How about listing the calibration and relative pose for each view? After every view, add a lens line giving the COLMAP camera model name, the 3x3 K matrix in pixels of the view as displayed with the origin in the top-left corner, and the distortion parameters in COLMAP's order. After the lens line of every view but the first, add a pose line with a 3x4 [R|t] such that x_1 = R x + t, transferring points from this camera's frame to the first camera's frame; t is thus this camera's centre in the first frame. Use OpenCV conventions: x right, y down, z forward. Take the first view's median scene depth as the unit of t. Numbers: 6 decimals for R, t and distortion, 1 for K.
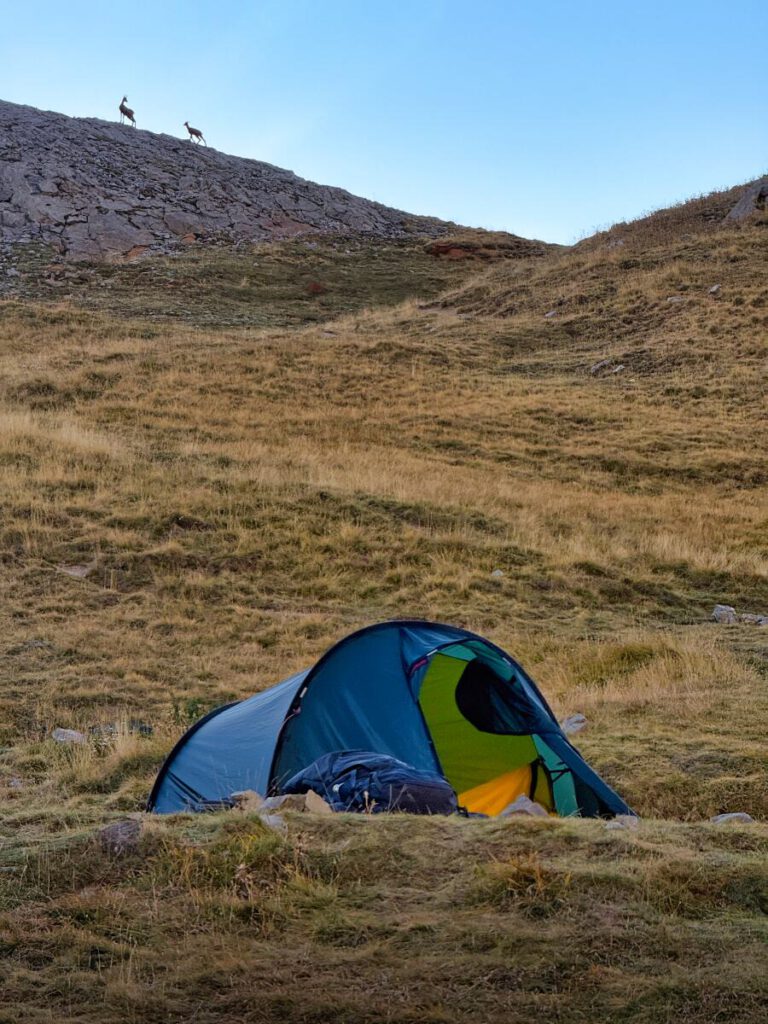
lens RADIAL K [[3579.7, 0, 384.1], [0, 3579.7, 511.8], [0, 0, 1]] dist [0.273132, 0.000000]
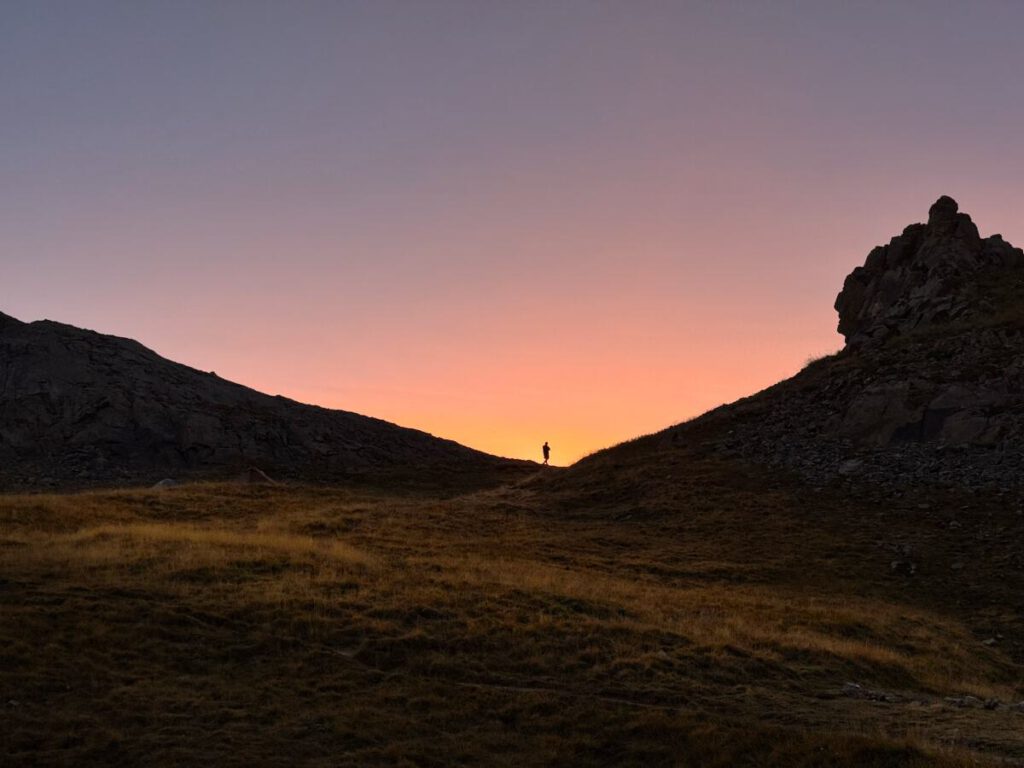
lens RADIAL K [[1433.5, 0, 511.2], [0, 1433.5, 383.4], [0, 0, 1]] dist [0.133334, 0.000000]
pose [[0.999128, 0.004997, 0.041457, -0.033220], [0.000882, 0.990069, -0.140578, -0.004871], [-0.041748, 0.140492, 0.989201, 0.314573]]
